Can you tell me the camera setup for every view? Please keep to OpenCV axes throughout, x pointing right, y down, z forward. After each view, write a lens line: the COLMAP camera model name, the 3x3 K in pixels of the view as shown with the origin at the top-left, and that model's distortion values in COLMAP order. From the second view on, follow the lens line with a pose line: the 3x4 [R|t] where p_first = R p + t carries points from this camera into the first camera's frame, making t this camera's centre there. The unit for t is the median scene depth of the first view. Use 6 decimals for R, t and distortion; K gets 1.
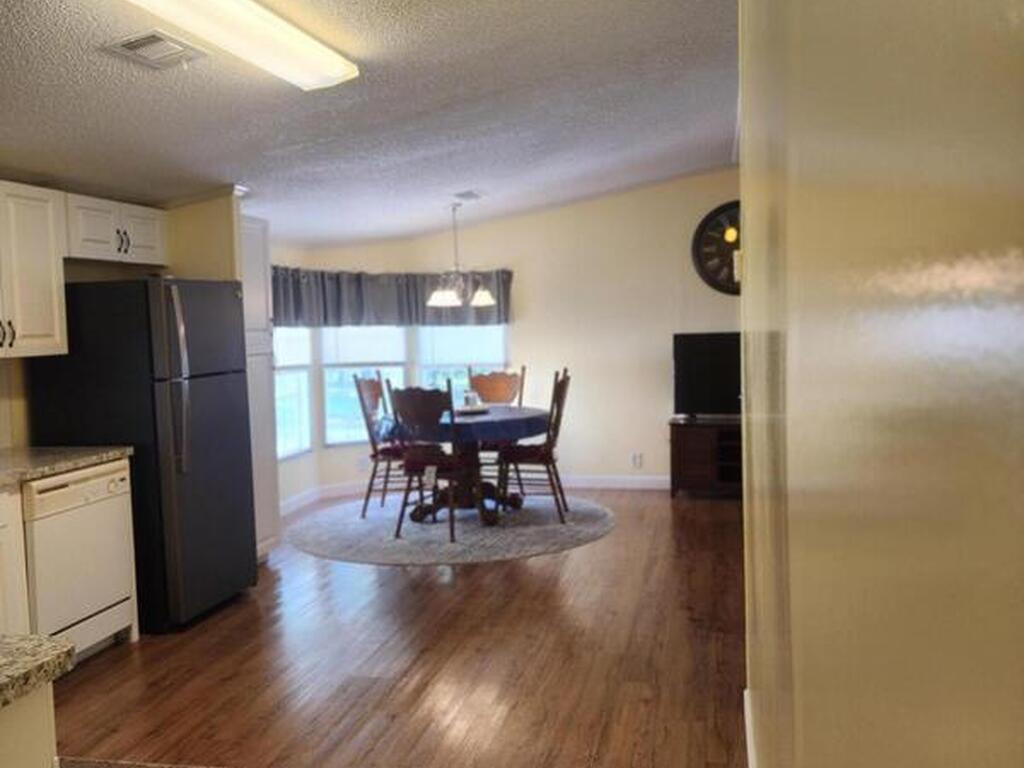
lens RADIAL K [[902.3, 0, 511.9], [0, 902.3, 377.6], [0, 0, 1]] dist [0.085582, -0.112125]
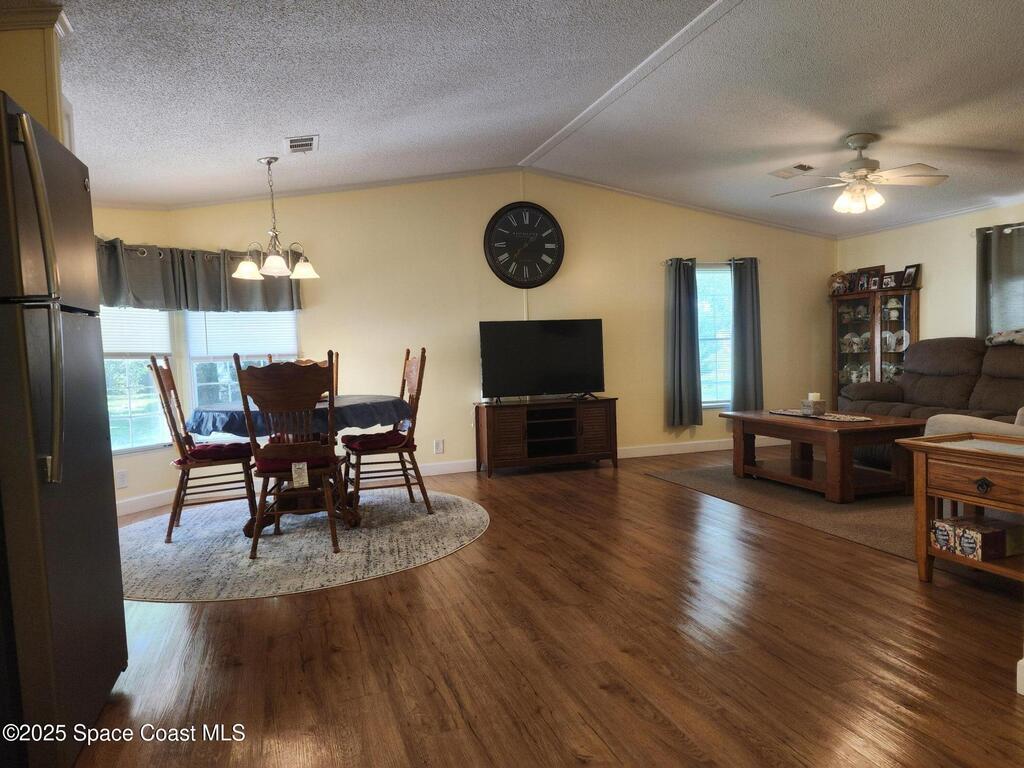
lens RADIAL K [[676.1, 0, 504.2], [0, 676.1, 392.0], [0, 0, 1]] dist [0.038006, -0.031659]
pose [[0.846950, -0.031808, 0.530720, -0.230660], [0.041743, 0.999106, -0.006736, 0.042603], [-0.530031, 0.027858, 0.847521, 0.355756]]
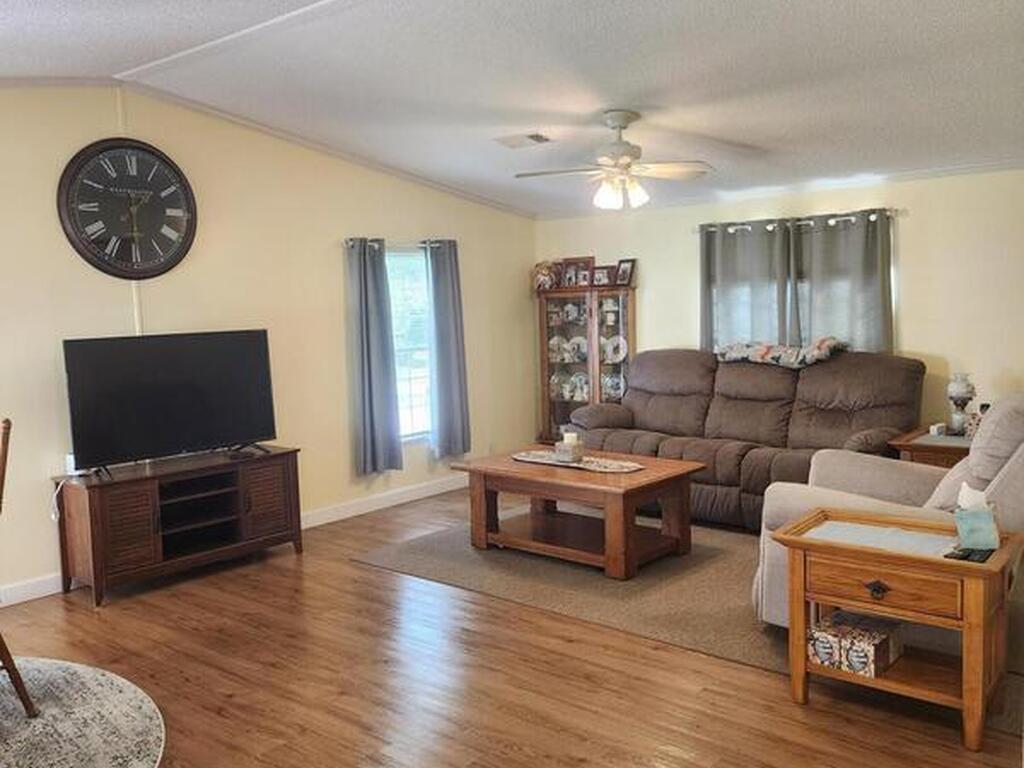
lens RADIAL K [[902.3, 0, 519.0], [0, 902.3, 387.2], [0, 0, 1]] dist [0.085582, -0.112125]
pose [[0.453027, -0.073281, 0.888480, -0.250245], [0.076679, 0.996125, 0.043062, -0.021268], [-0.888193, 0.048620, 0.456890, 0.487284]]
